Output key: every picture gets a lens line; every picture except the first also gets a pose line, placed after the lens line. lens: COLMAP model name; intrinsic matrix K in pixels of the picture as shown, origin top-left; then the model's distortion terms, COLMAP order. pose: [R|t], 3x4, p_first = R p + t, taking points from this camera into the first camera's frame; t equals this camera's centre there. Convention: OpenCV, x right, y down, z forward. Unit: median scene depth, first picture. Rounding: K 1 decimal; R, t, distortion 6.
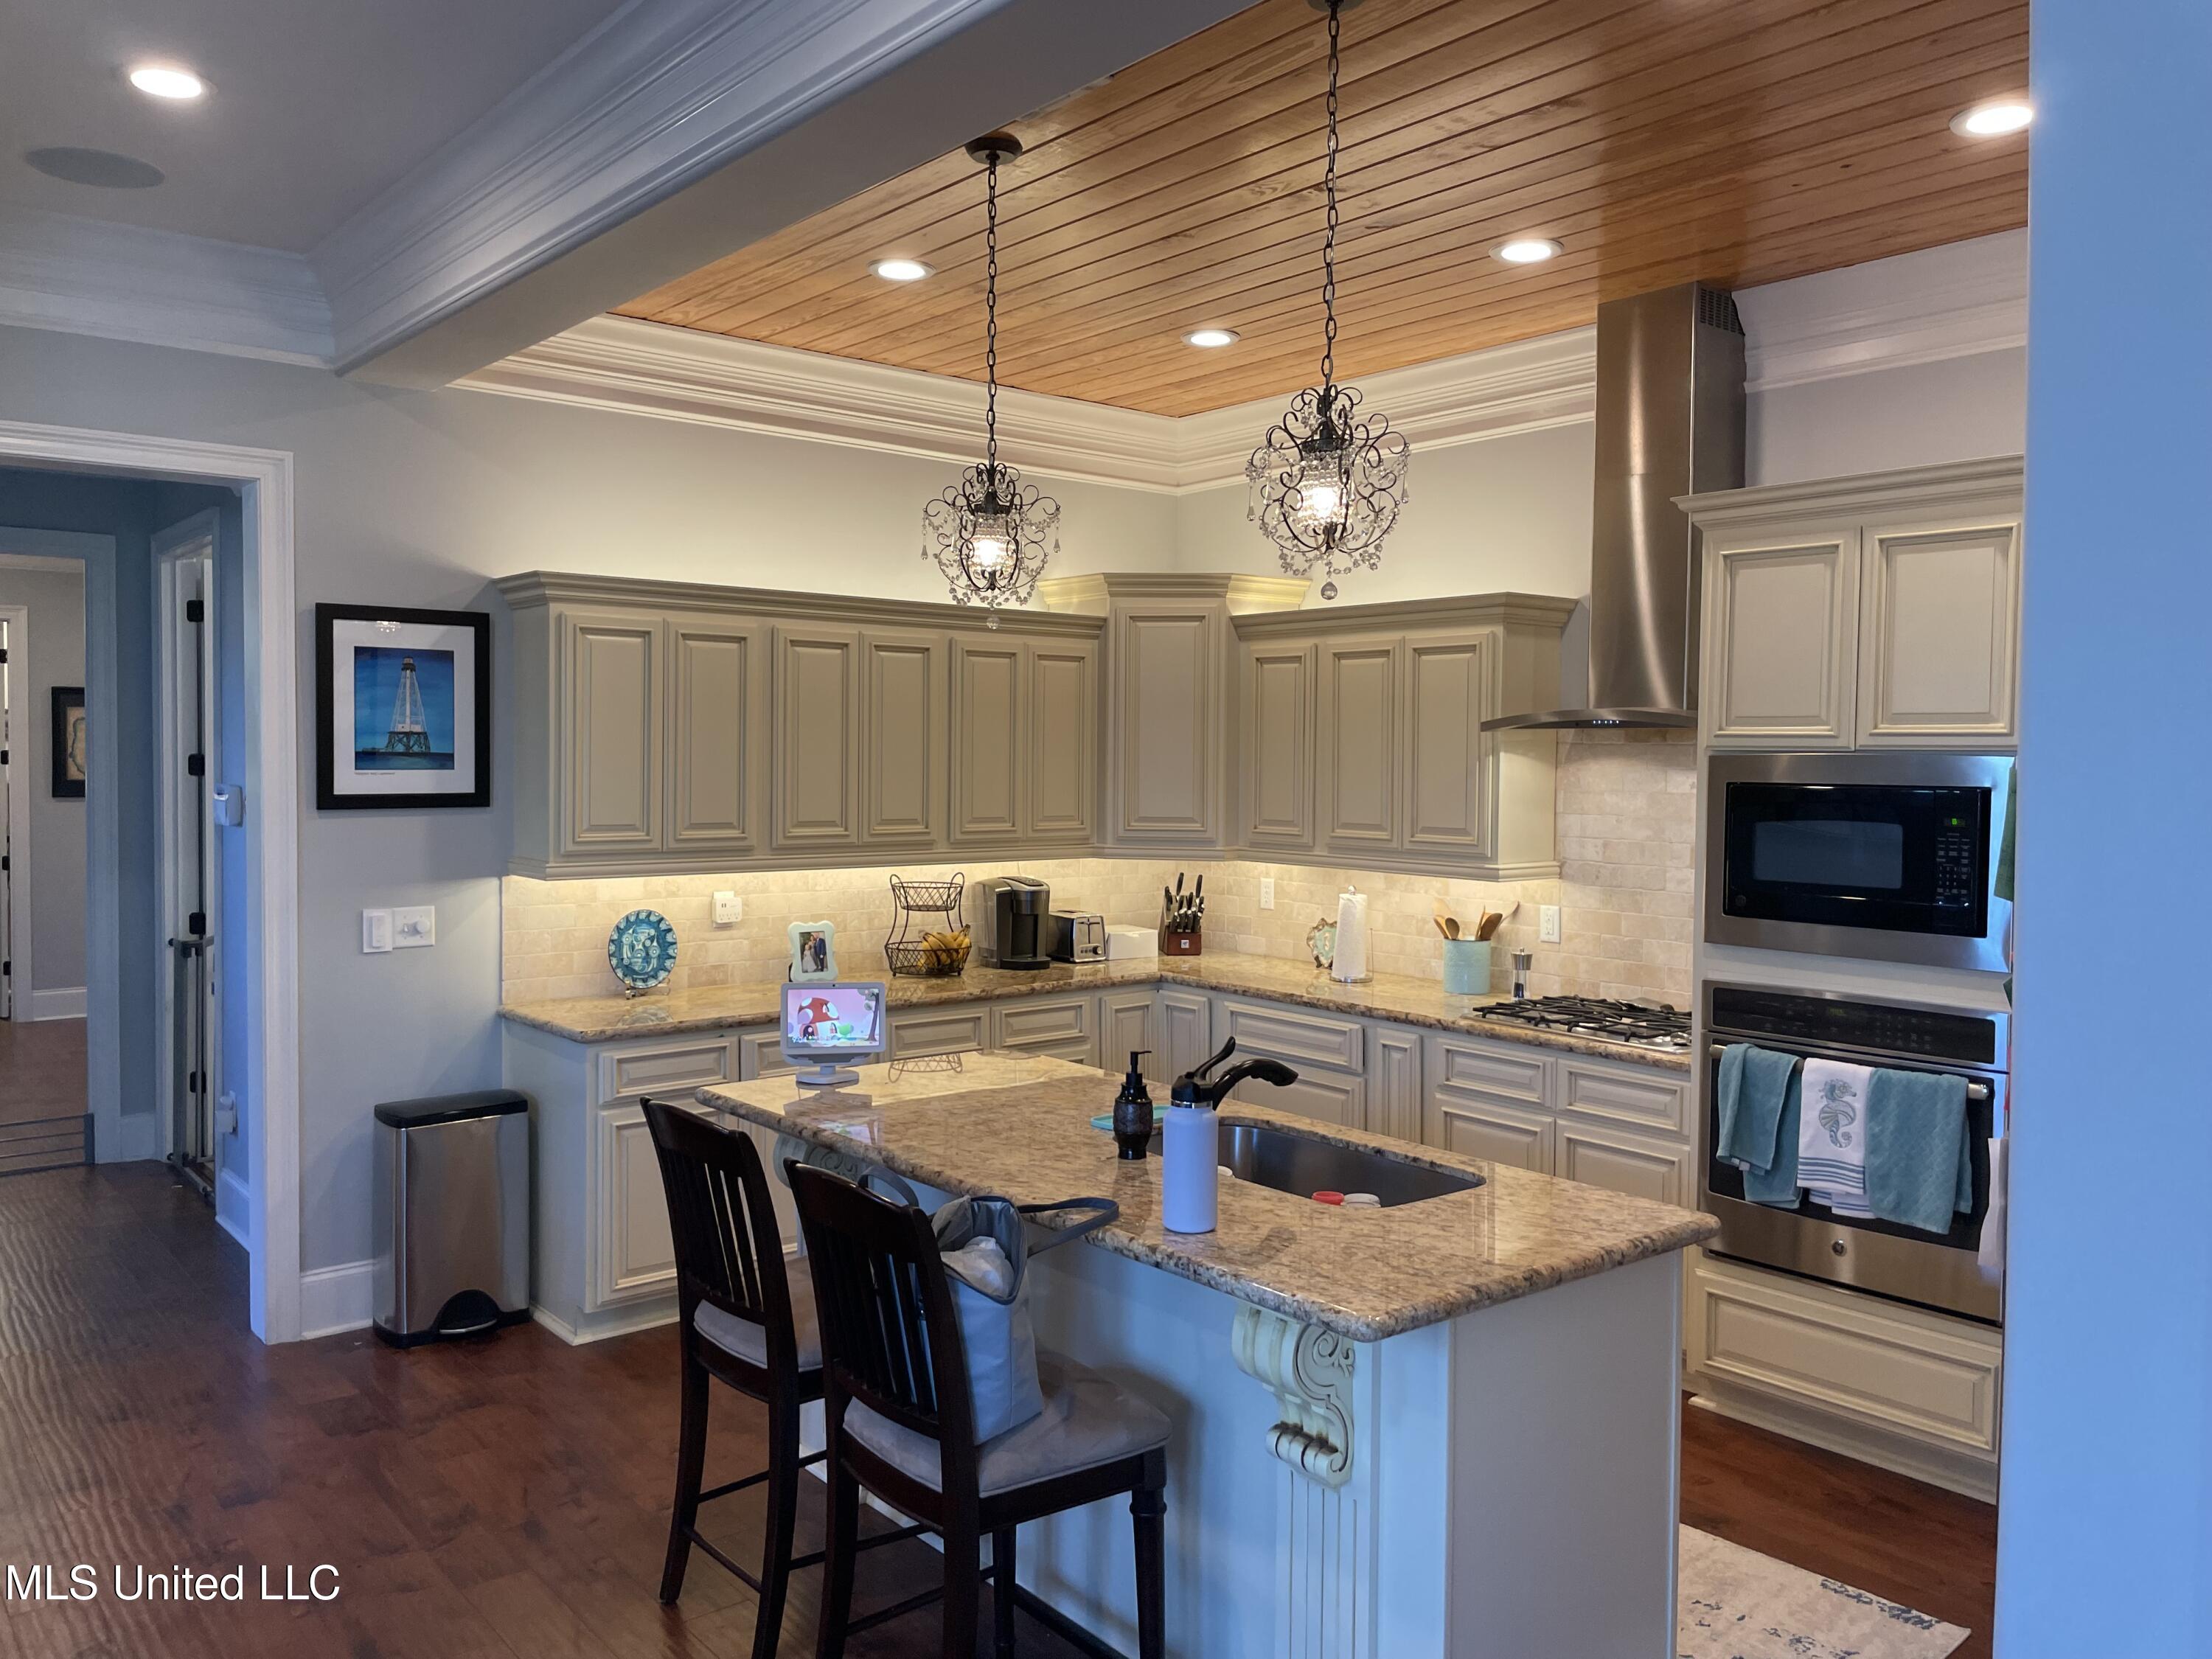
lens RADIAL K [[1670.5, 0, 1113.0], [0, 1670.5, 806.1], [0, 0, 1]] dist [0.084896, -0.119524]
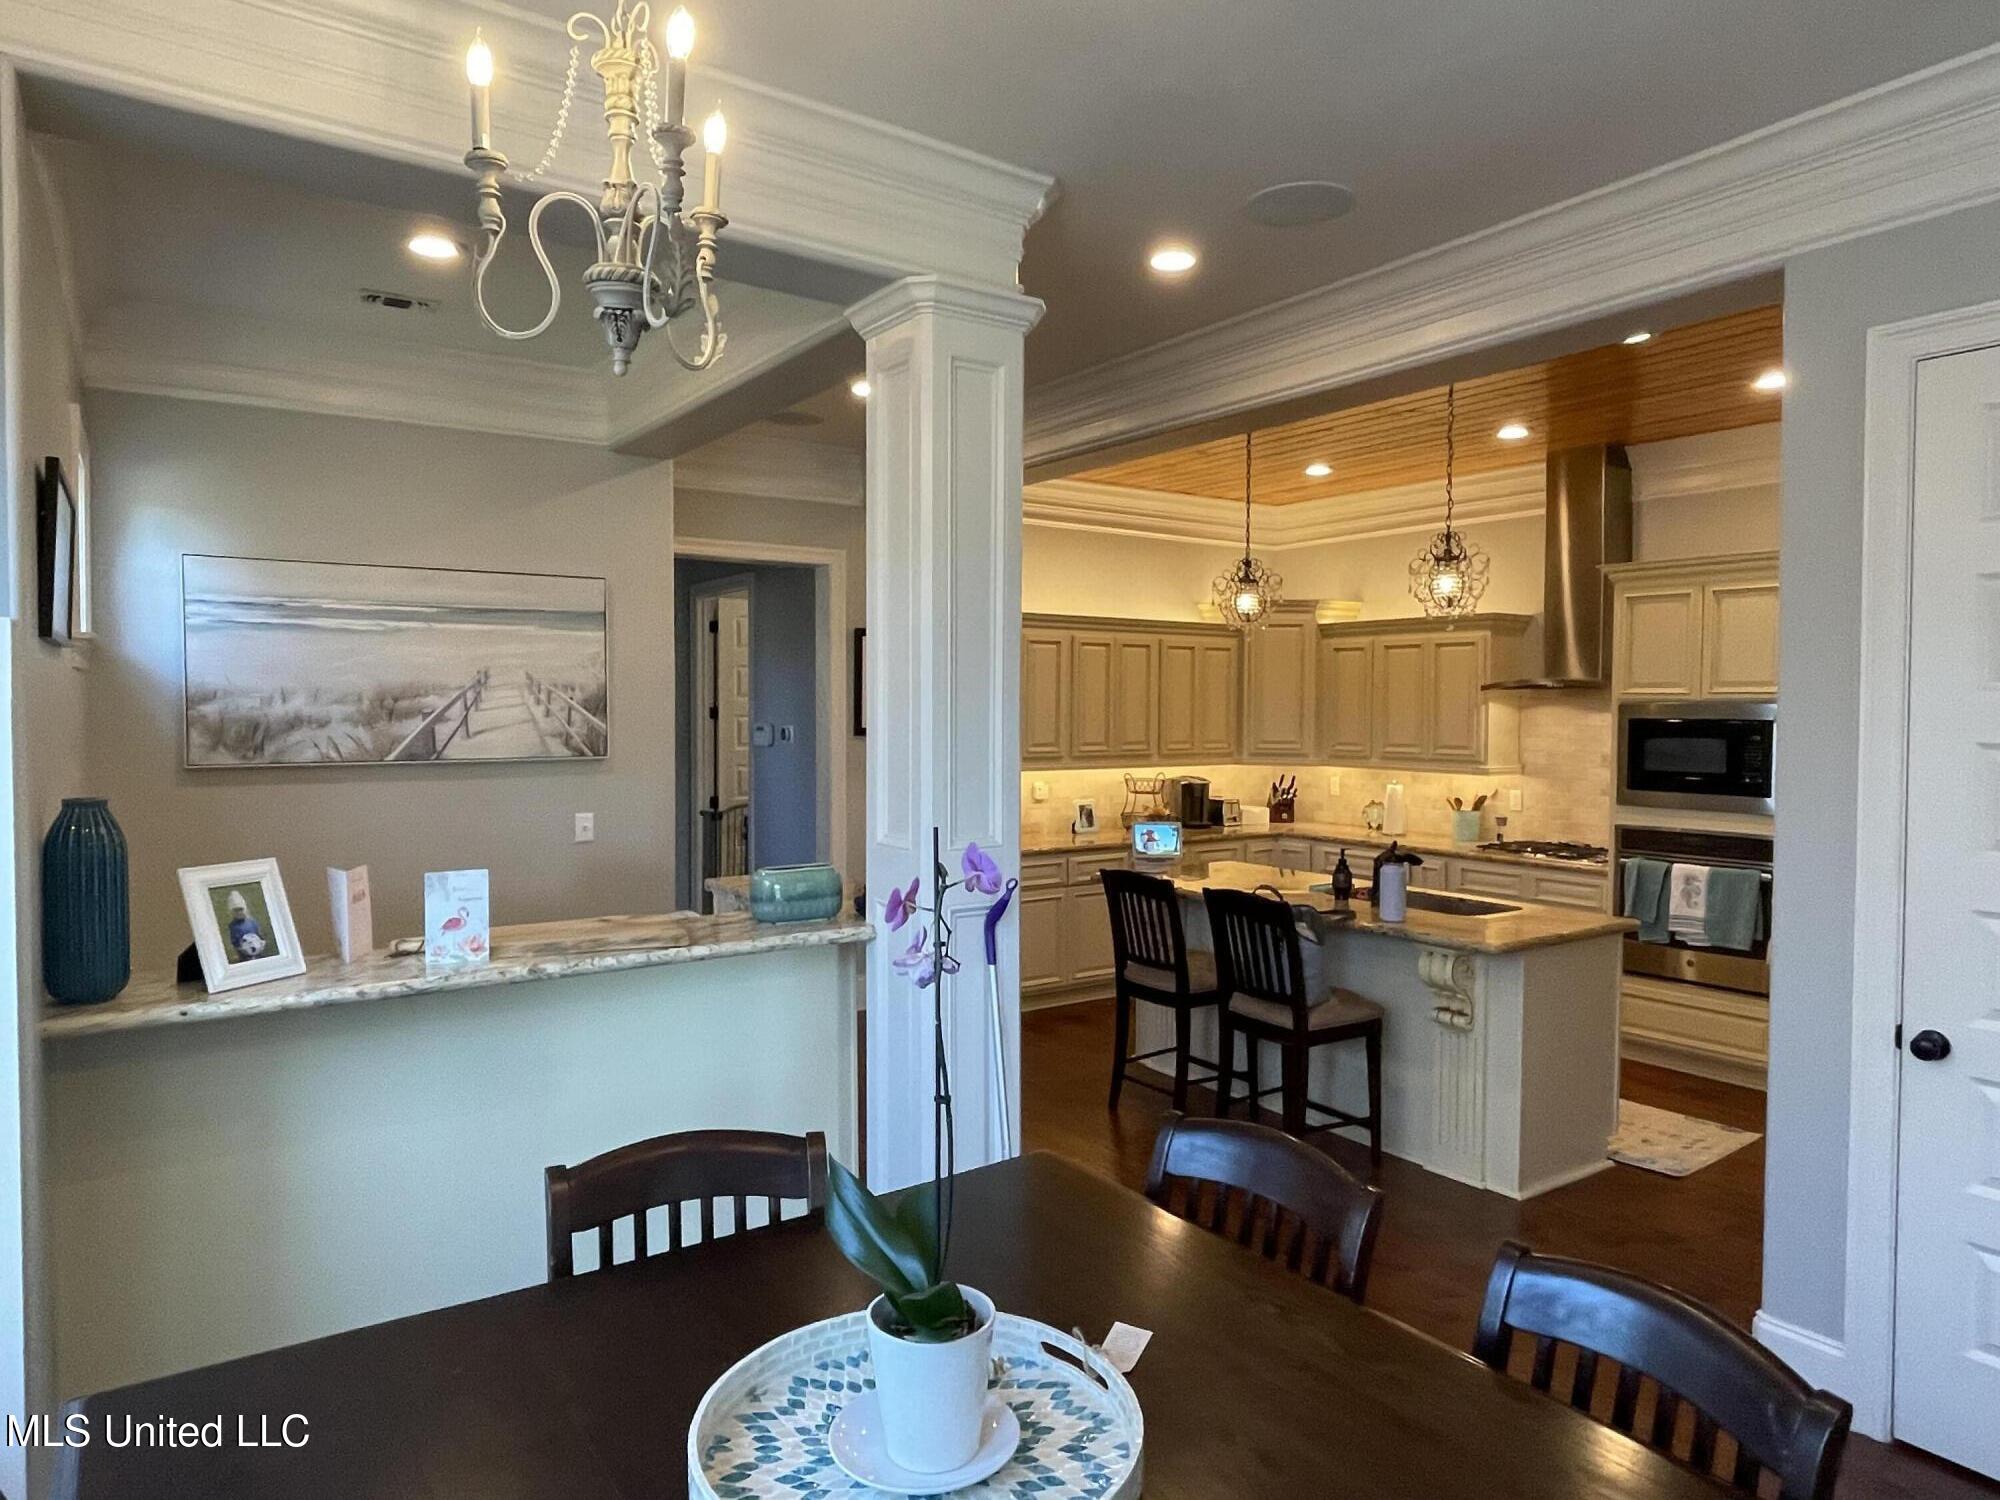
lens RADIAL K [[1238.3, 0, 986.8], [0, 1238.3, 739.1], [0, 0, 1]] dist [-0.009542, -0.008933]
pose [[0.995562, -0.002001, -0.094086, -0.184817], [0.001703, 0.999993, -0.003238, 0.010387], [0.094092, 0.003064, 0.995559, -0.367697]]
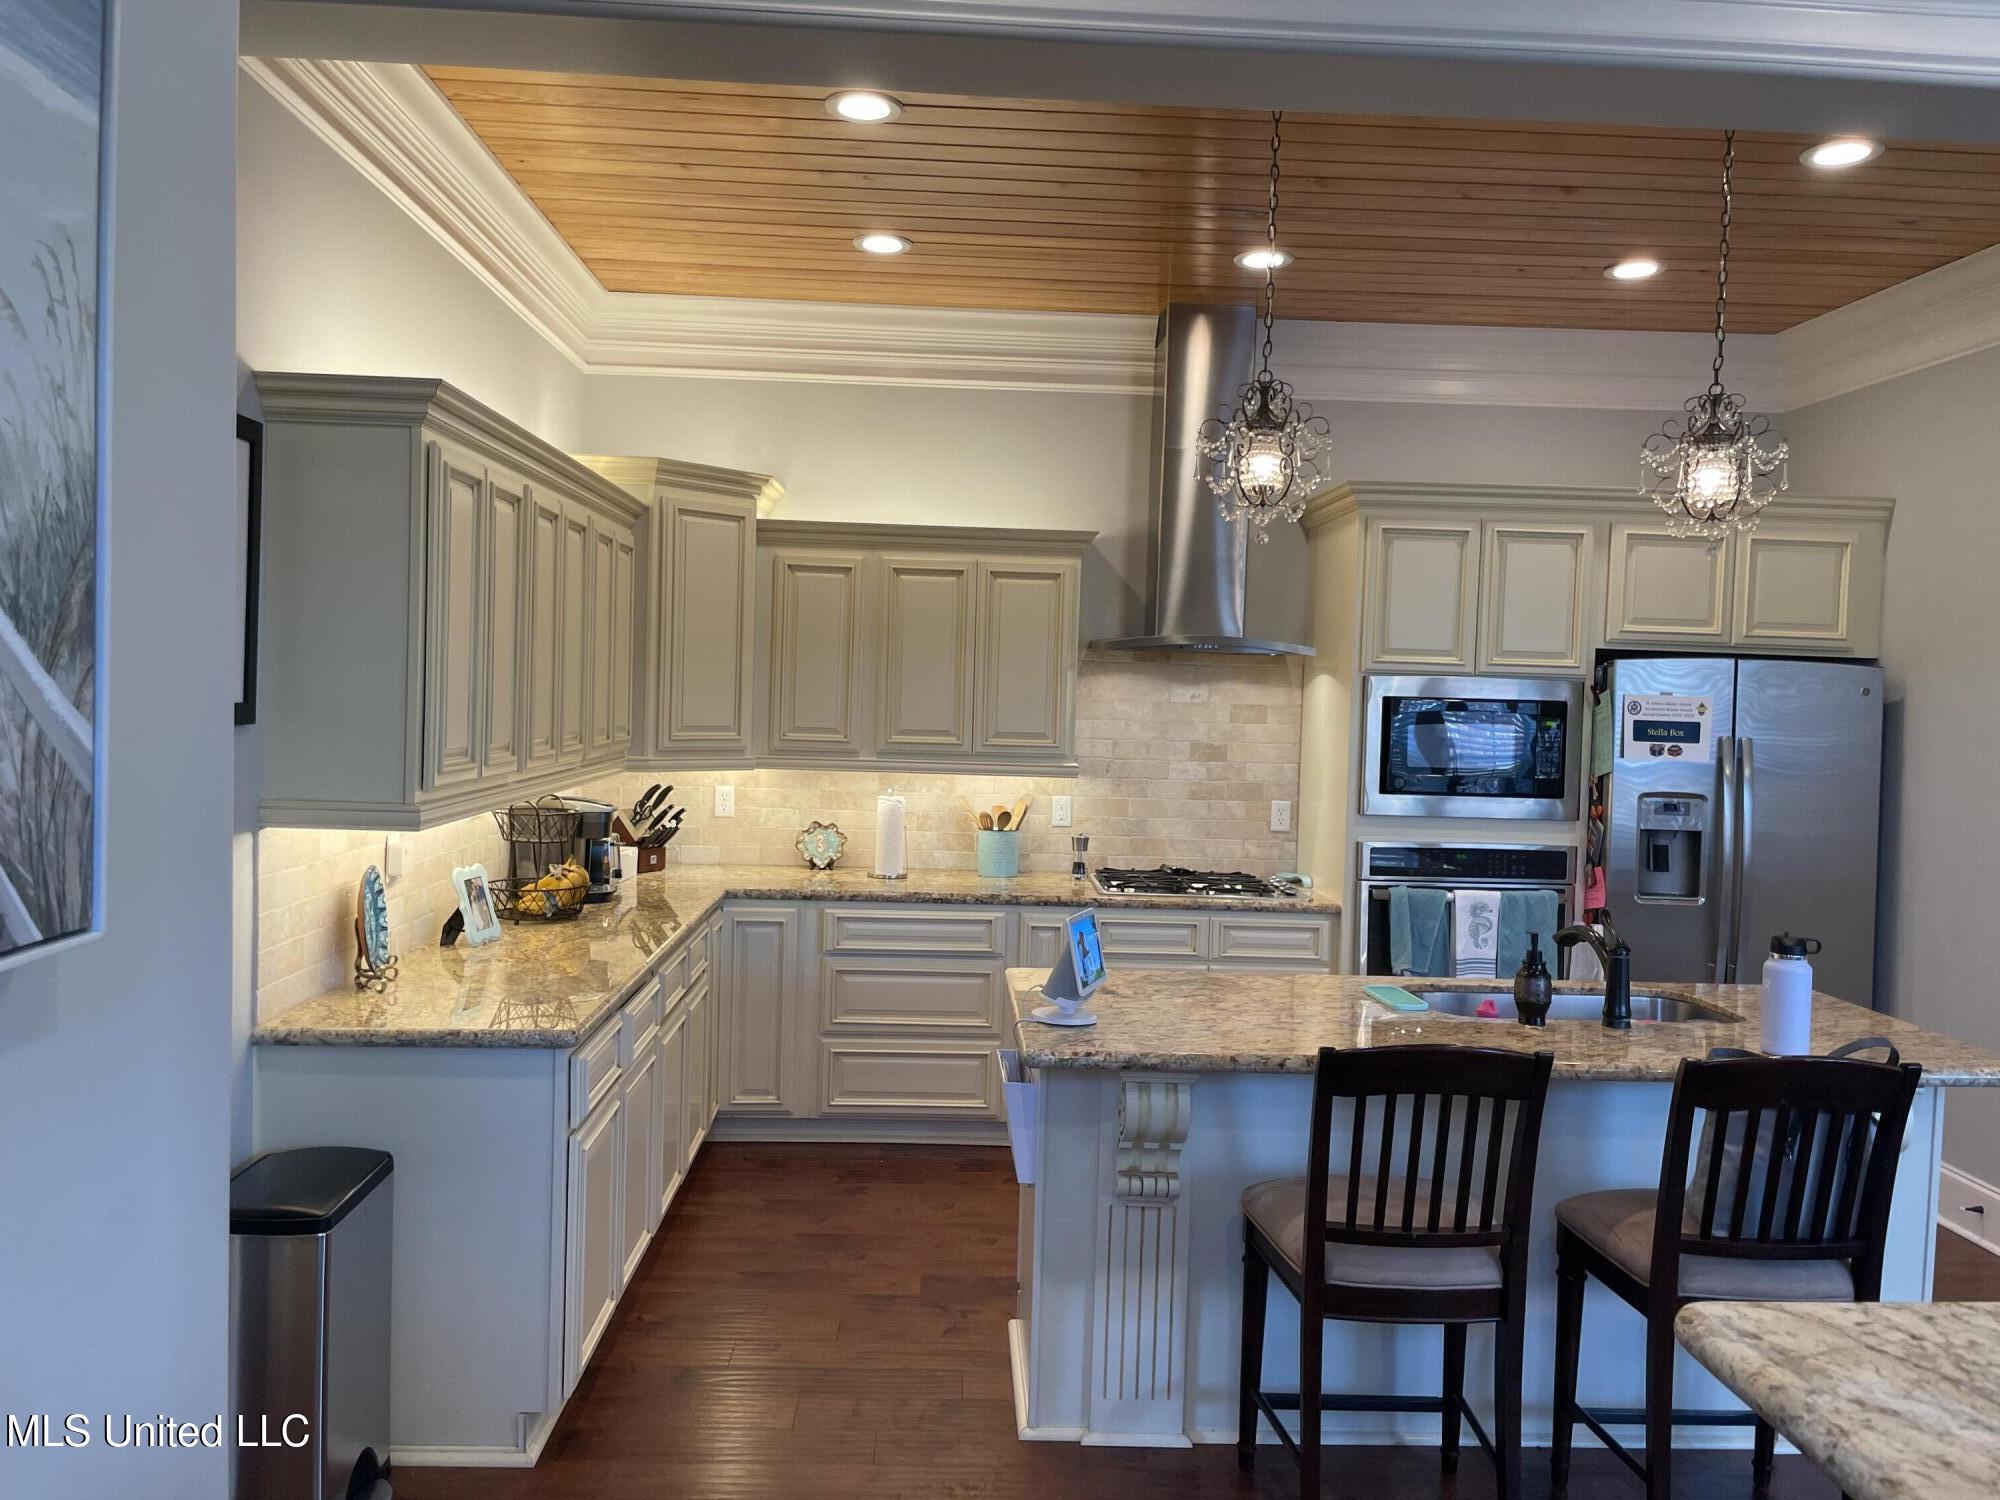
lens RADIAL K [[1510.4, 0, 993.1], [0, 1510.4, 751.7], [0, 0, 1]] dist [0.084896, -0.119524]
pose [[0.607118, -0.026167, 0.794181, -0.688547], [0.000211, 0.999463, 0.032770, -0.008159], [-0.794612, -0.019728, 0.606797, 0.434445]]
